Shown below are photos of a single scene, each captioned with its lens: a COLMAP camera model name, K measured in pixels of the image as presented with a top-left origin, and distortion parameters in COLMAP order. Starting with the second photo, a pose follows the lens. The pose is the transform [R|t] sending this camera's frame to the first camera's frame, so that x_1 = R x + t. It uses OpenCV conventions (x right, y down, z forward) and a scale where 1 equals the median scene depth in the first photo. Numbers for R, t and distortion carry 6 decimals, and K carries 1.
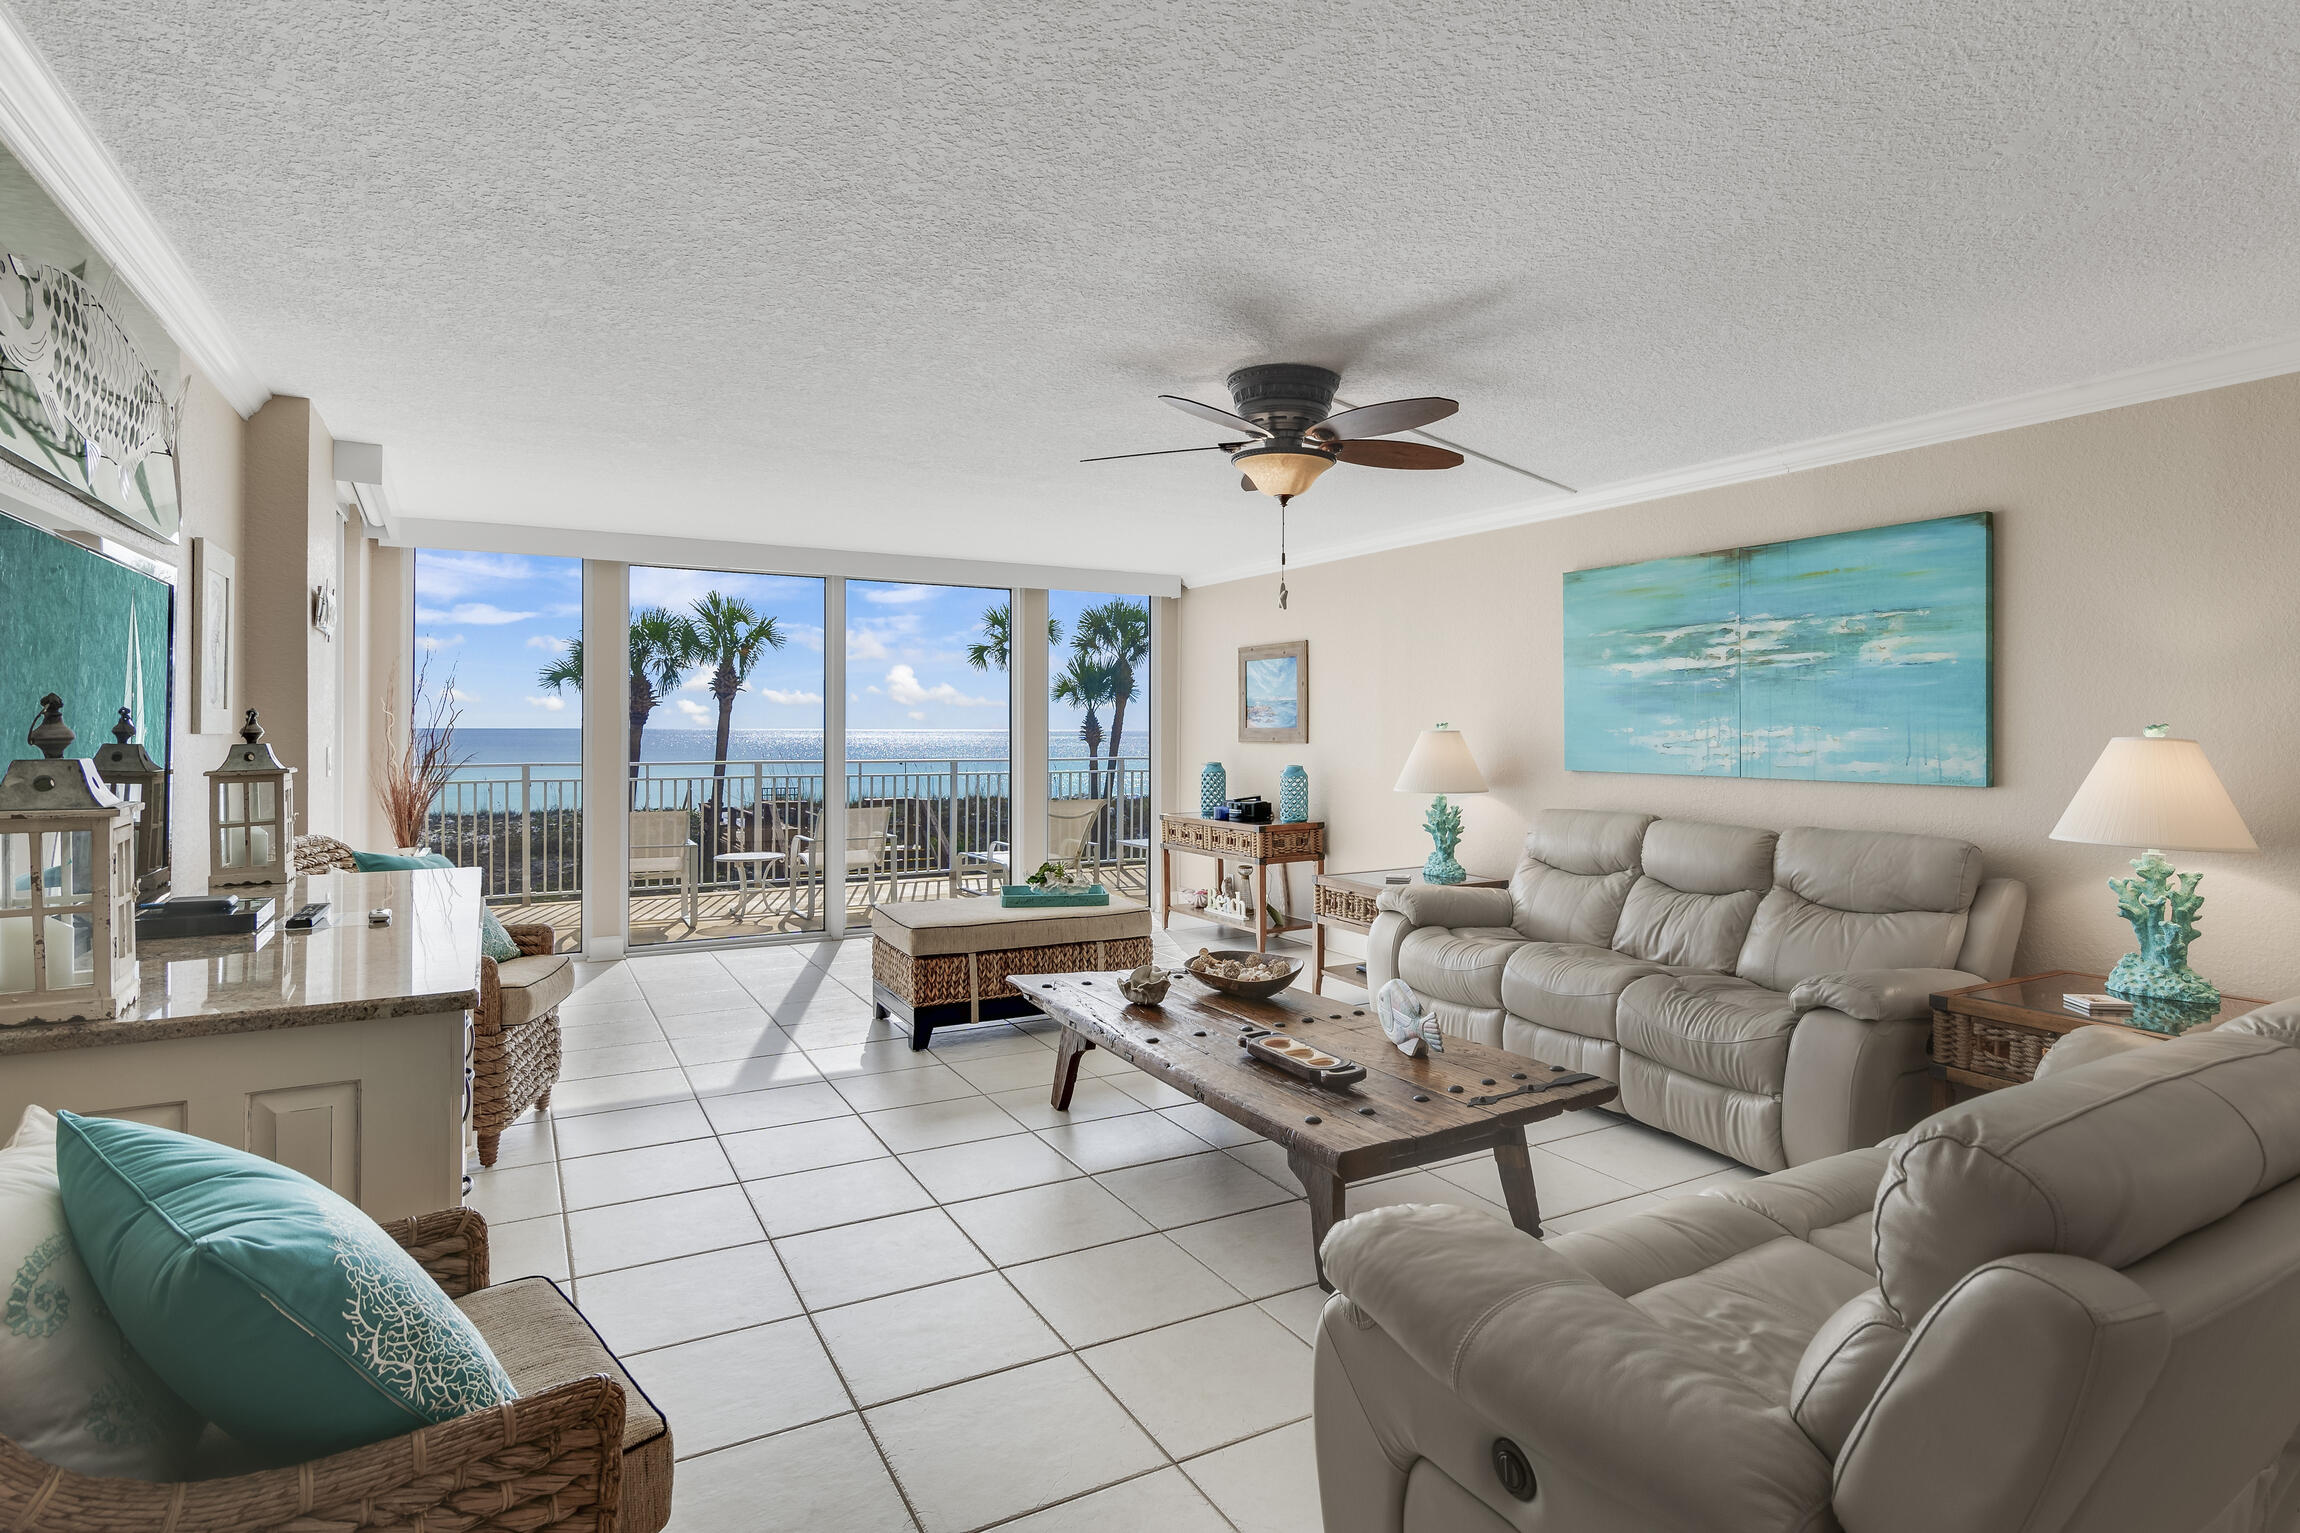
lens RADIAL K [[1212.6, 0, 1265.0], [0, 1212.6, 744.7], [0, 0, 1]] dist [-0.004890, 0.000013]
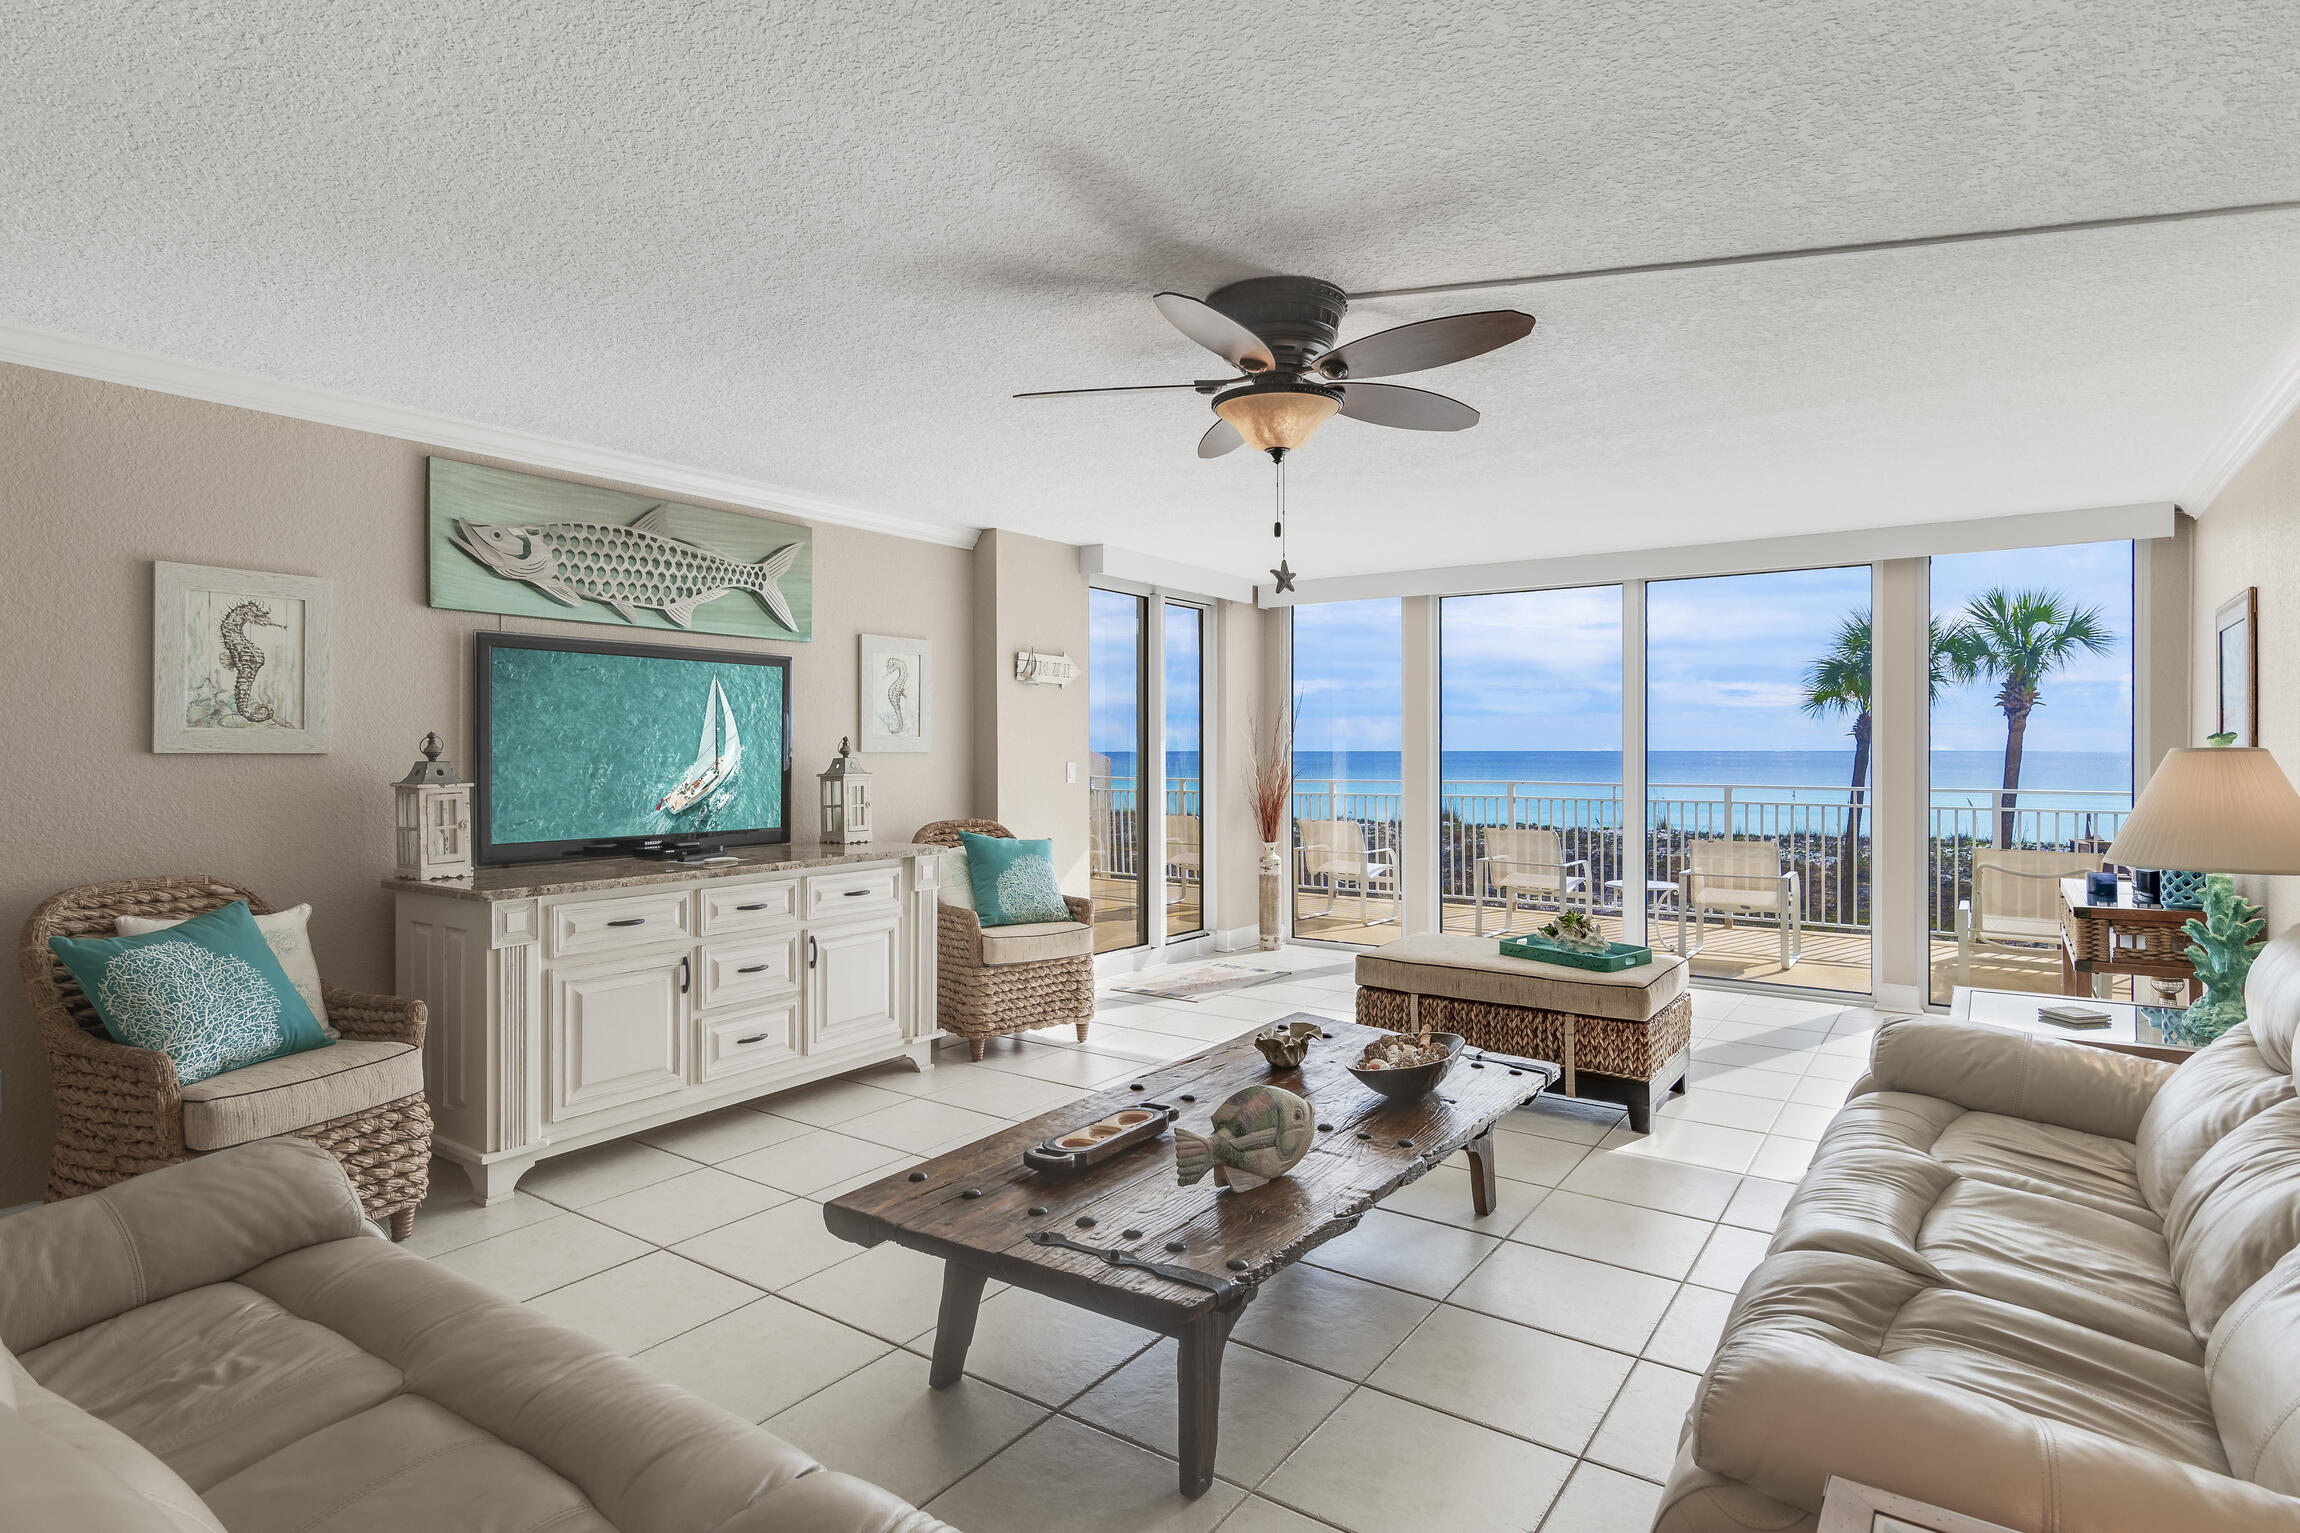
lens RADIAL K [[1225.7, 0, 1098.3], [0, 1225.7, 772.9], [0, 0, 1]] dist [0.016057, -0.000078]
pose [[0.377620, 0.016150, -0.925820, 0.320356], [-0.012172, 0.999848, 0.012477, -0.001850], [0.925881, 0.006558, 0.377759, 0.264823]]
